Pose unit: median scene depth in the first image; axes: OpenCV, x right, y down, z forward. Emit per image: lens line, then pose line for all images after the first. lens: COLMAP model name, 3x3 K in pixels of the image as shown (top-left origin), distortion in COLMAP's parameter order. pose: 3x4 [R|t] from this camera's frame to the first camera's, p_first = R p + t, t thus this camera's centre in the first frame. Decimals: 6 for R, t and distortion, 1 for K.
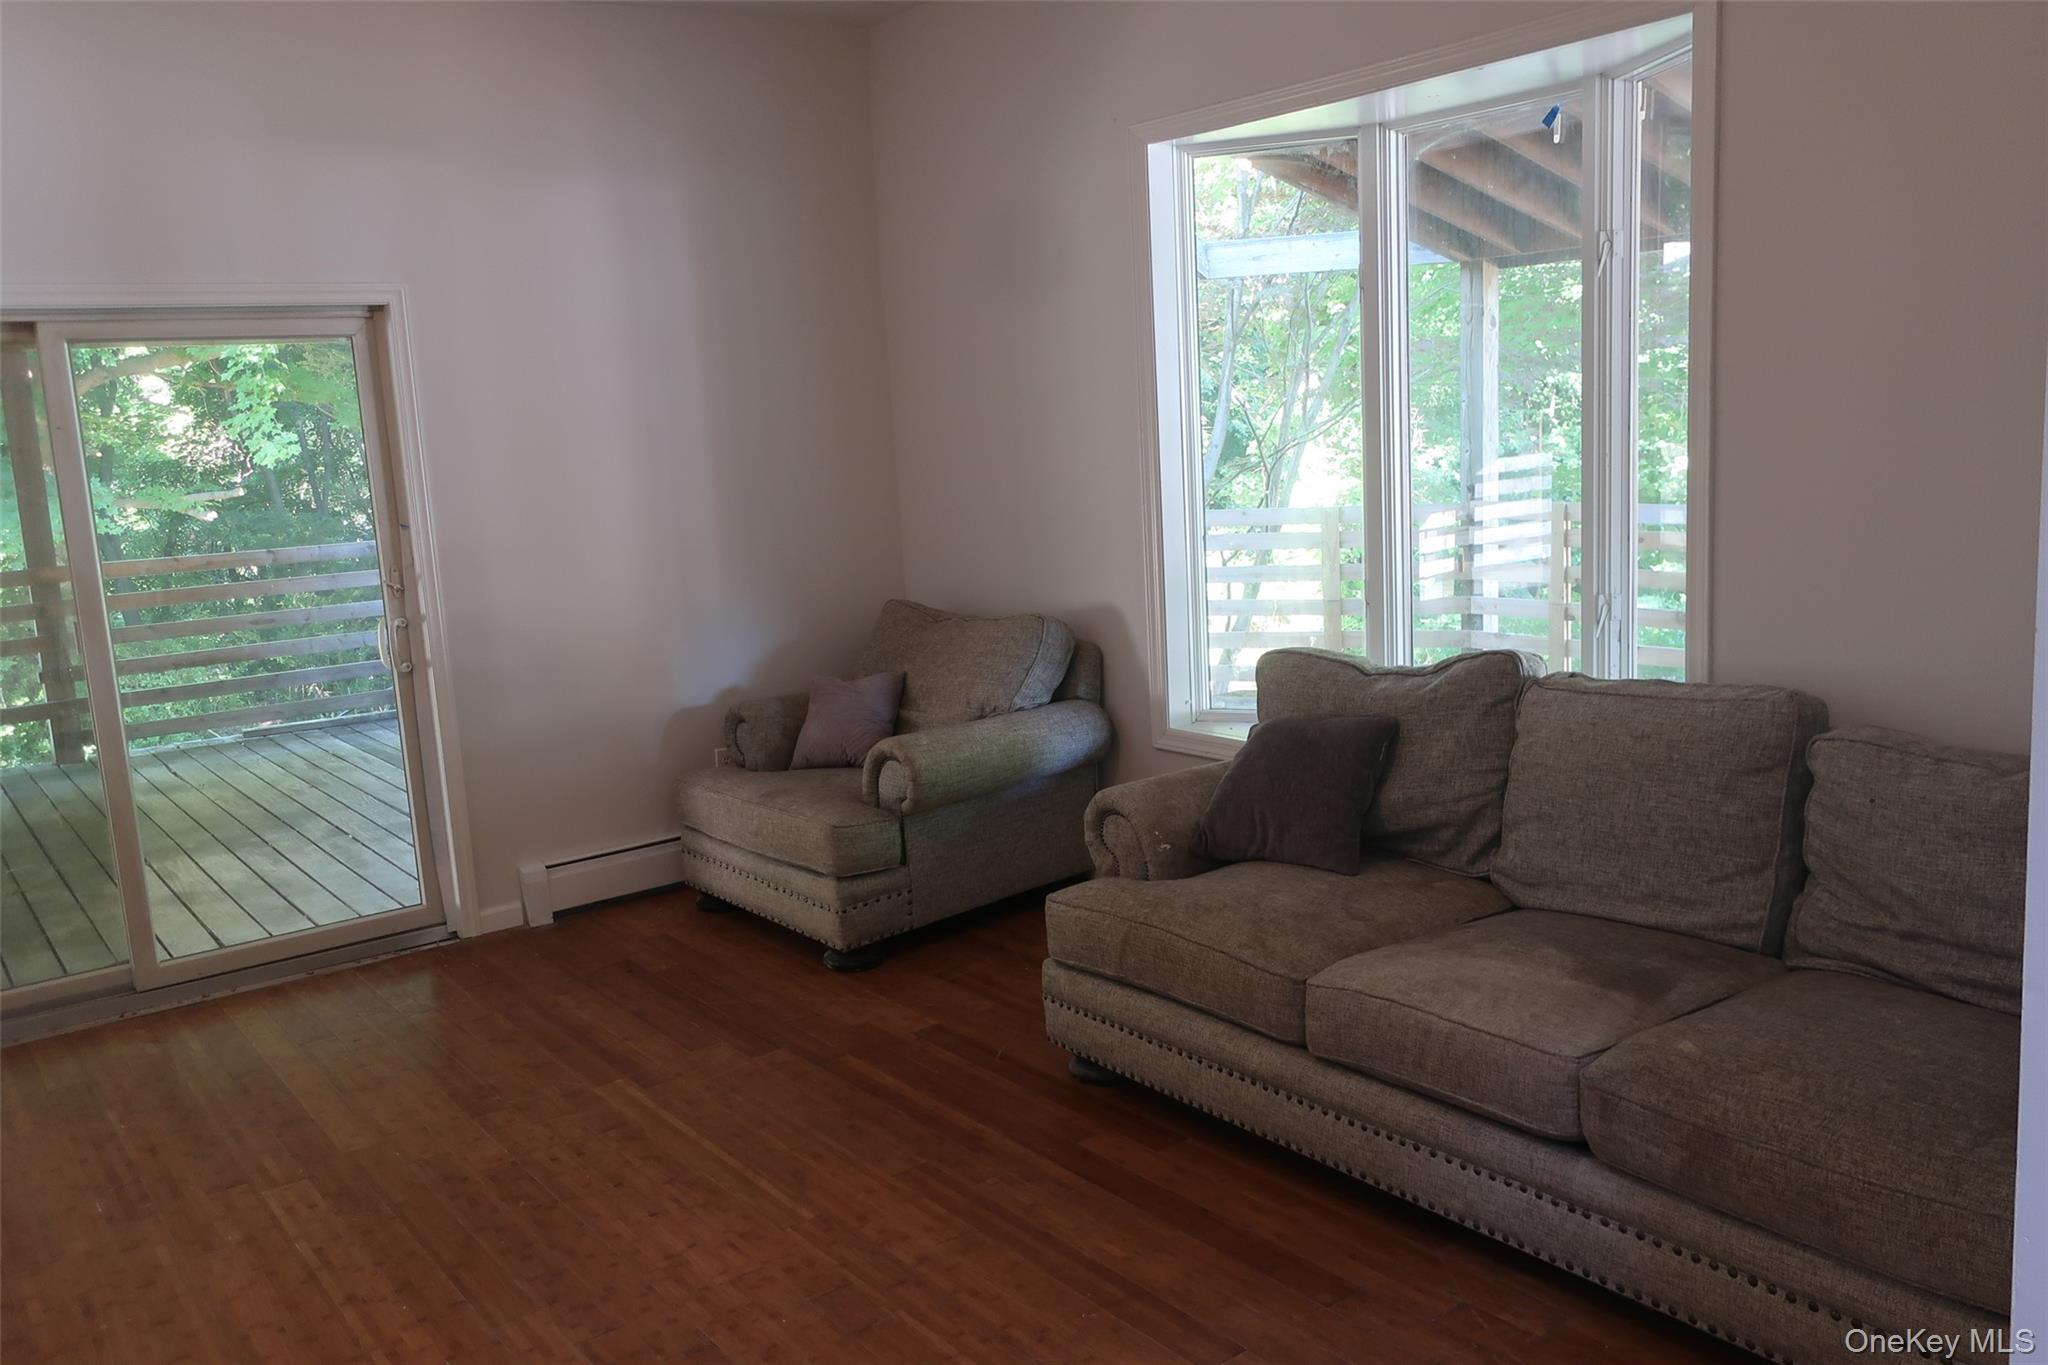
lens RADIAL K [[1613.1, 0, 1023.9], [0, 1613.1, 691.2], [0, 0, 1]] dist [-0.010010, 0.013706]
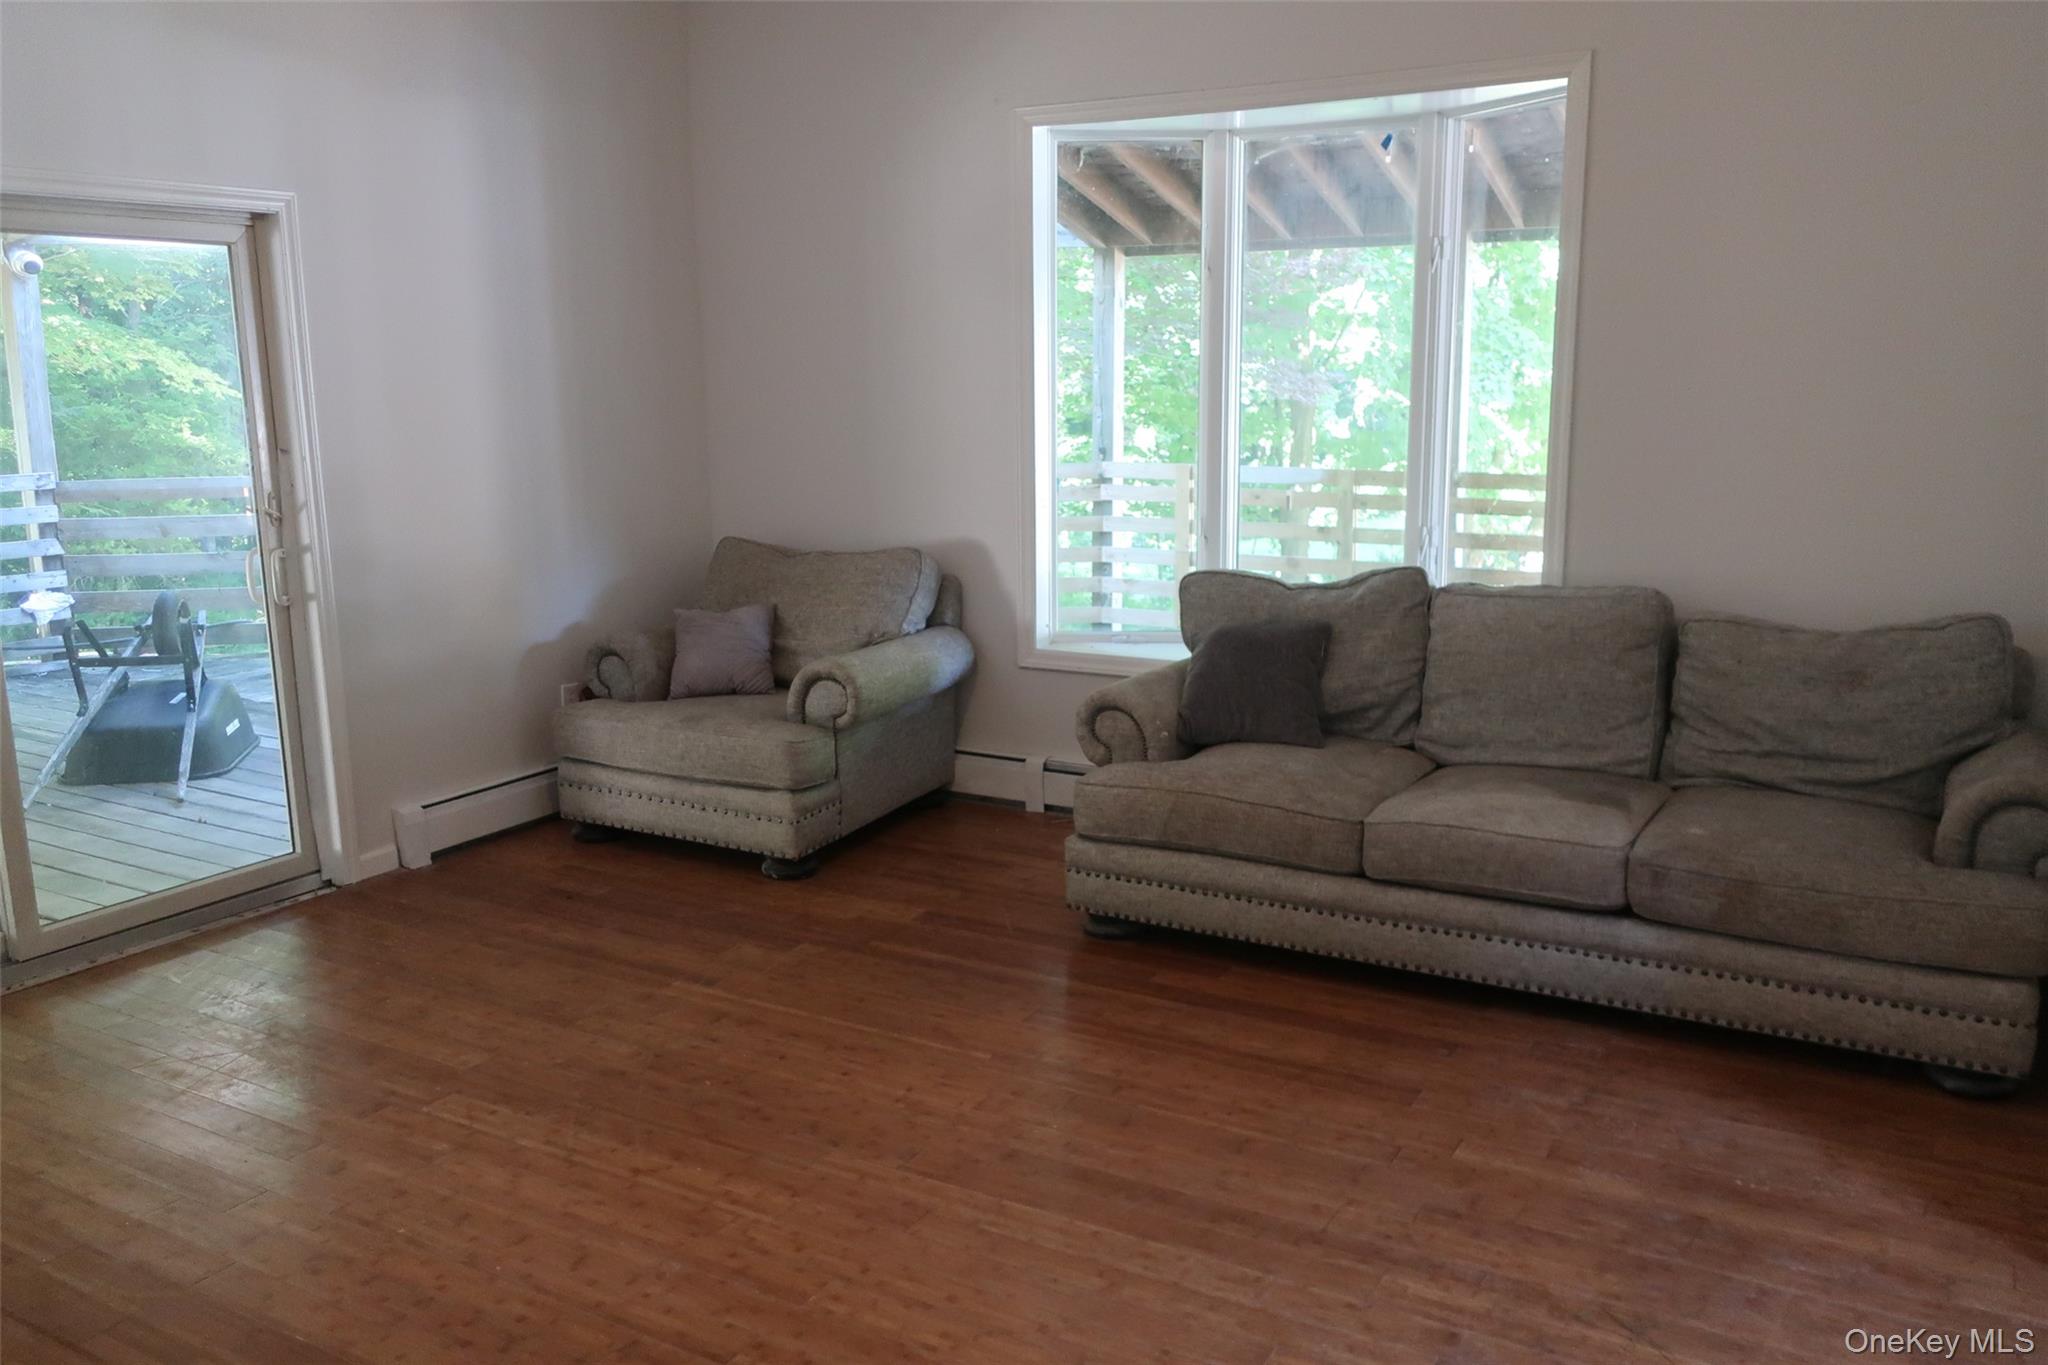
lens RADIAL K [[1613.1, 0, 1026.8], [0, 1613.1, 691.8], [0, 0, 1]] dist [-0.010010, 0.013706]
pose [[0.923644, -0.030171, 0.382061, -0.412925], [0.023901, 0.999491, 0.021146, 0.034805], [-0.382505, -0.010400, 0.923895, -0.046346]]
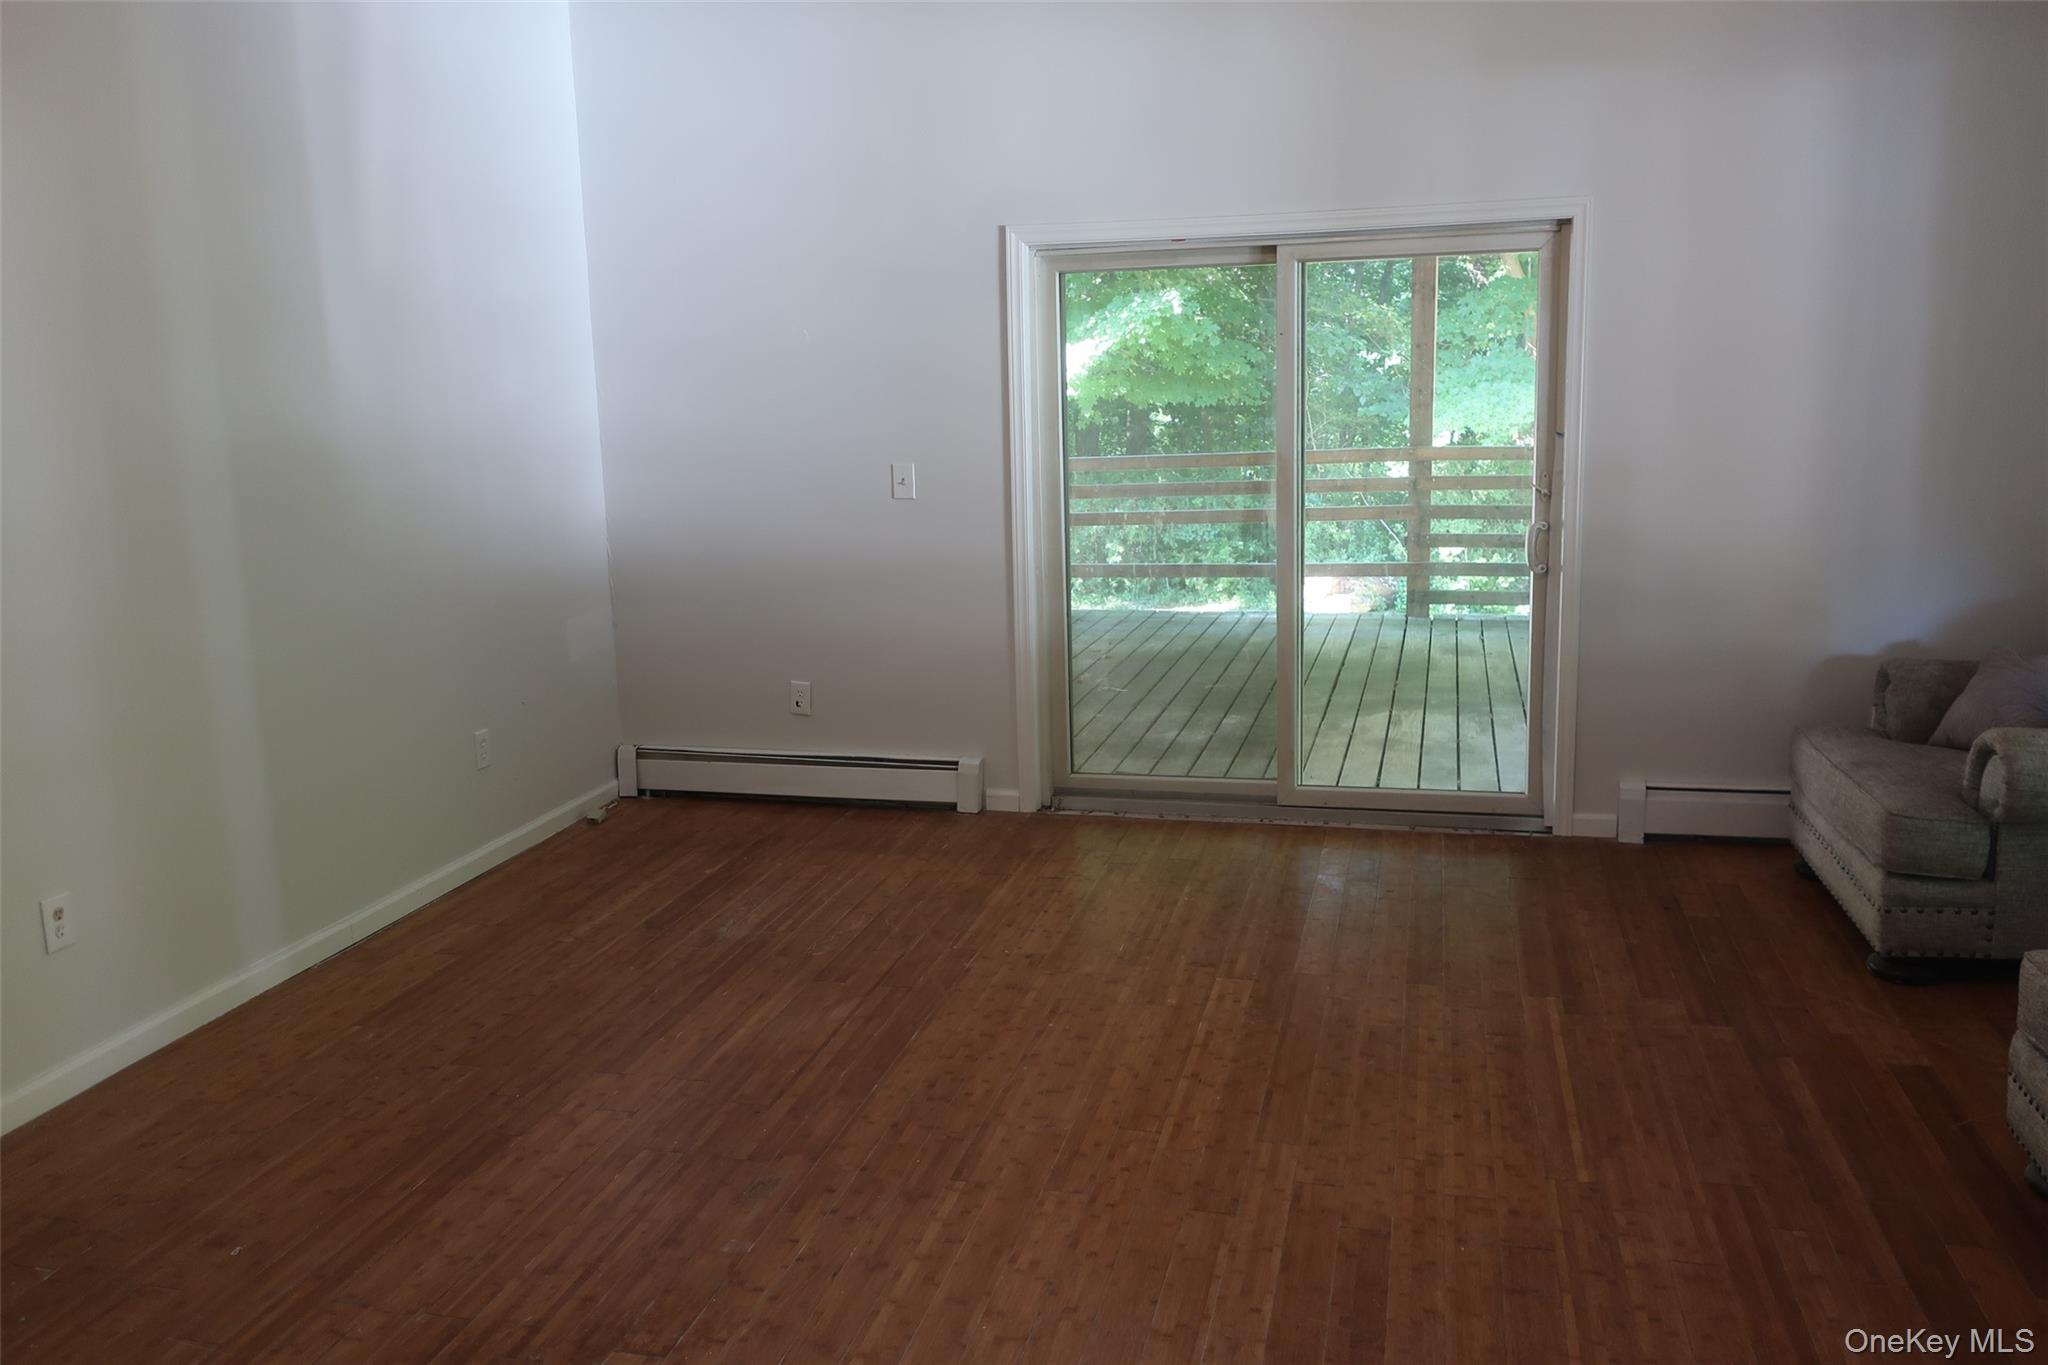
lens RADIAL K [[1613.1, 0, 1014.1], [0, 1613.1, 674.6], [0, 0, 1]] dist [-0.010010, 0.013706]
pose [[0.615979, 0.180998, -0.766688, 0.264770], [-0.137486, 0.983010, 0.121608, -0.032528], [0.775673, 0.030501, 0.630398, 0.091383]]
